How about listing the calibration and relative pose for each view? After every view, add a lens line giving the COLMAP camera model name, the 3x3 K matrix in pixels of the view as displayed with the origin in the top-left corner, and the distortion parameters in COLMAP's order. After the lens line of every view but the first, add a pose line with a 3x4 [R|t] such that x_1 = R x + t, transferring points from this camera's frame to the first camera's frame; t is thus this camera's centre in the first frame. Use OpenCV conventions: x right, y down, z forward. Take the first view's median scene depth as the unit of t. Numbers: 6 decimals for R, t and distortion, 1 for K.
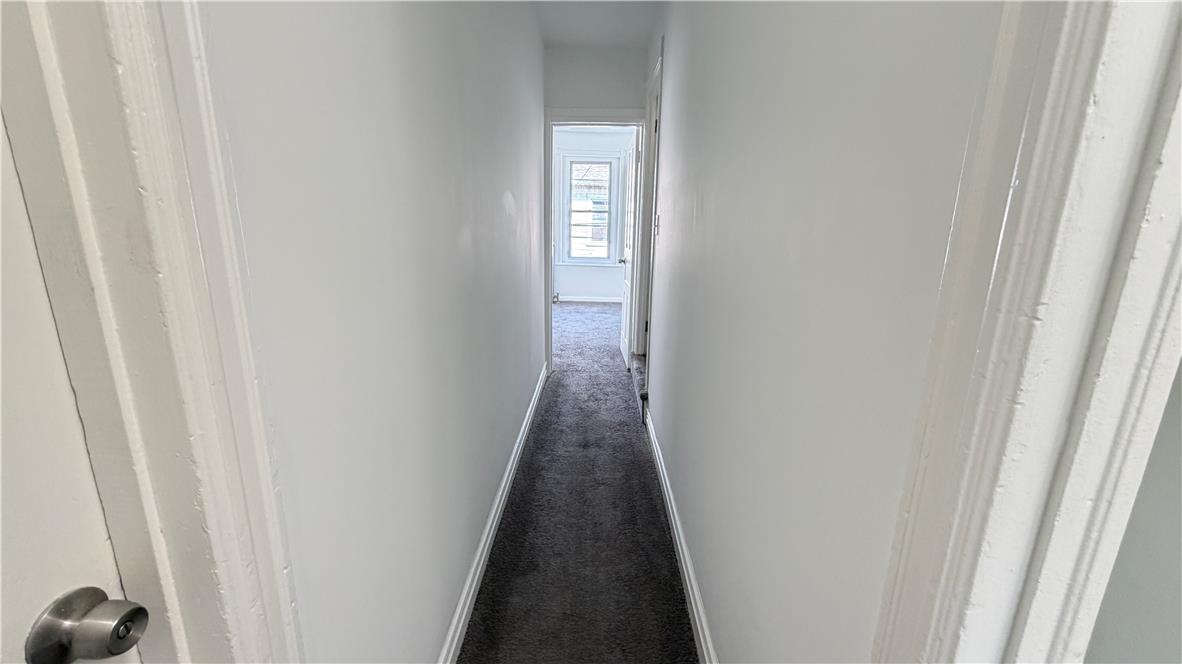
lens RADIAL K [[467.3, 0, 587.4], [0, 467.3, 330.9], [0, 0, 1]] dist [0.000725, 0.000095]
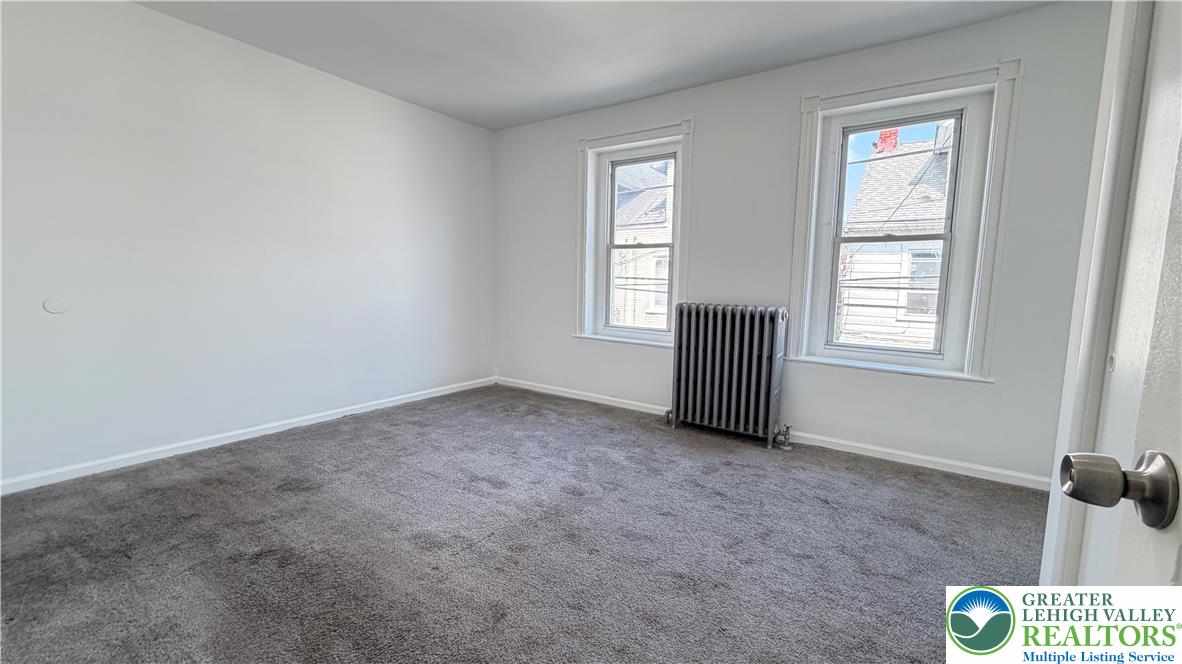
lens RADIAL K [[467.3, 0, 587.4], [0, 467.3, 330.9], [0, 0, 1]] dist [0.000725, 0.000095]
pose [[0.823150, 0.054678, -0.565185, 0.023696], [-0.135523, 0.985506, -0.102037, -0.096843], [0.551414, 0.160587, 0.818629, 0.523897]]
